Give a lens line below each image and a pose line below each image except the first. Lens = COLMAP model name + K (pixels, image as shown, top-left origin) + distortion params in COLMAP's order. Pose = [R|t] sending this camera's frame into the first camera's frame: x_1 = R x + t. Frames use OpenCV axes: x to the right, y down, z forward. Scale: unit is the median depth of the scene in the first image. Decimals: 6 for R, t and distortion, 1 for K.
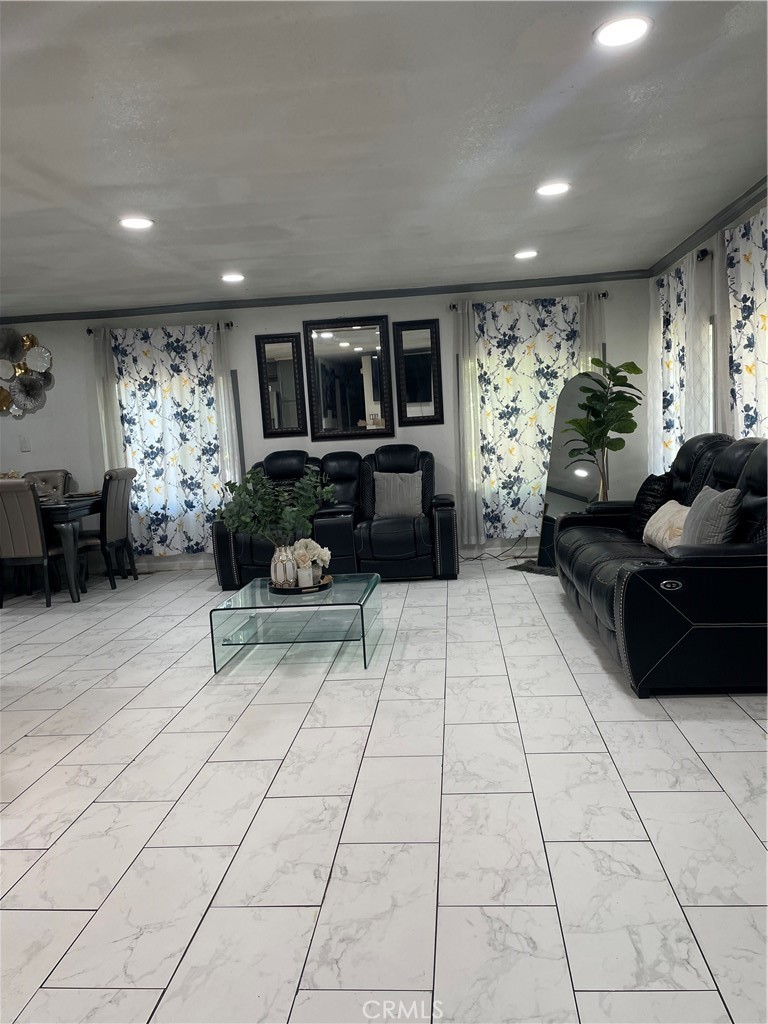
lens RADIAL K [[781.1, 0, 387.7], [0, 781.1, 513.0], [0, 0, 1]] dist [0.104496, -0.133035]
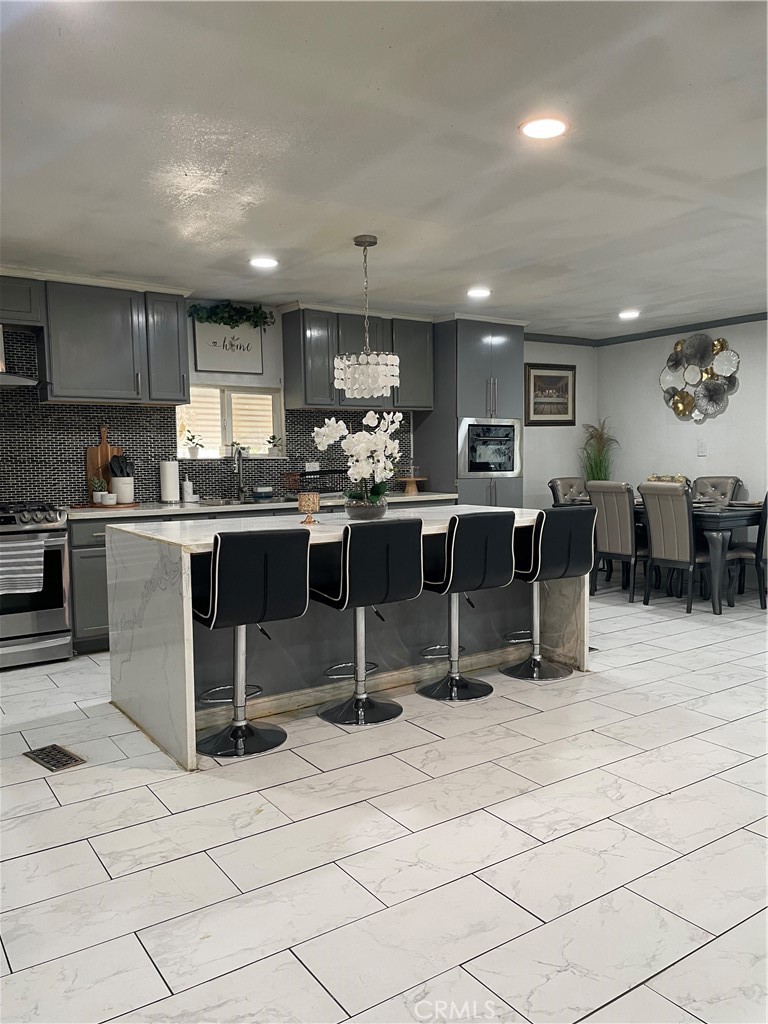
lens RADIAL K [[781.1, 0, 387.7], [0, 781.1, 513.0], [0, 0, 1]] dist [0.104496, -0.133035]
pose [[0.635536, 0.104126, -0.765017, 0.076589], [-0.106554, 0.993211, 0.046666, -0.012123], [0.764683, 0.051857, 0.642317, 0.066418]]
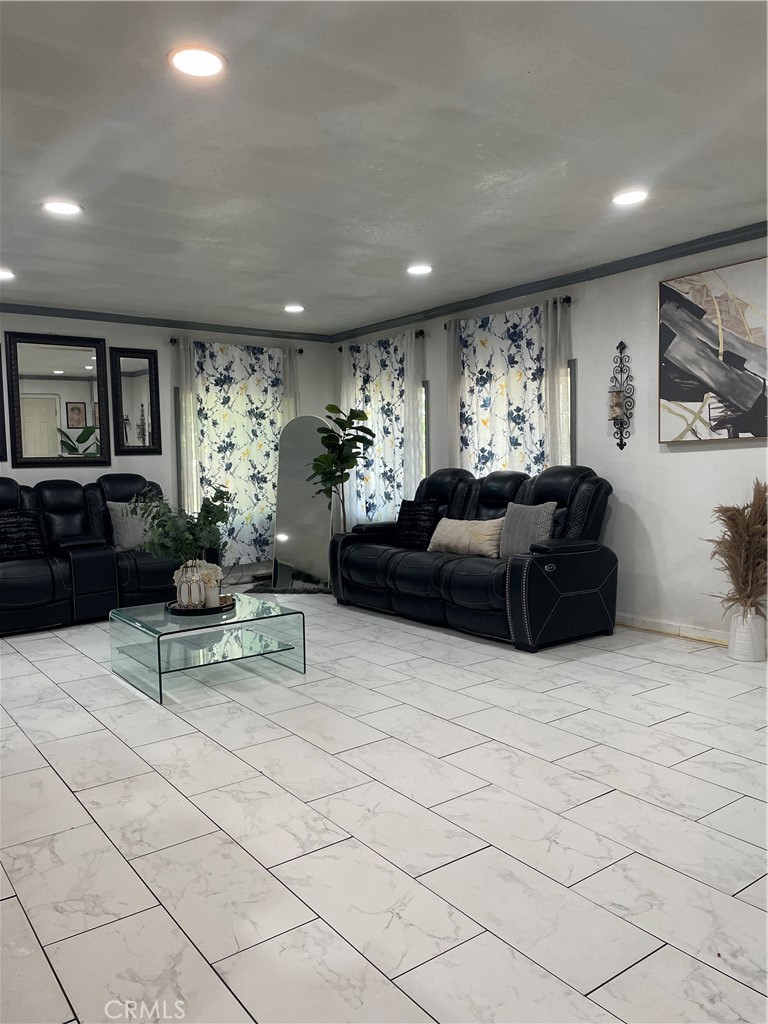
lens RADIAL K [[781.1, 0, 387.7], [0, 781.1, 513.0], [0, 0, 1]] dist [0.104496, -0.133035]
pose [[0.742155, -0.004683, 0.670212, -0.433879], [0.051210, 0.997449, -0.049737, 0.027104], [-0.668269, 0.071234, 0.740502, 0.082476]]
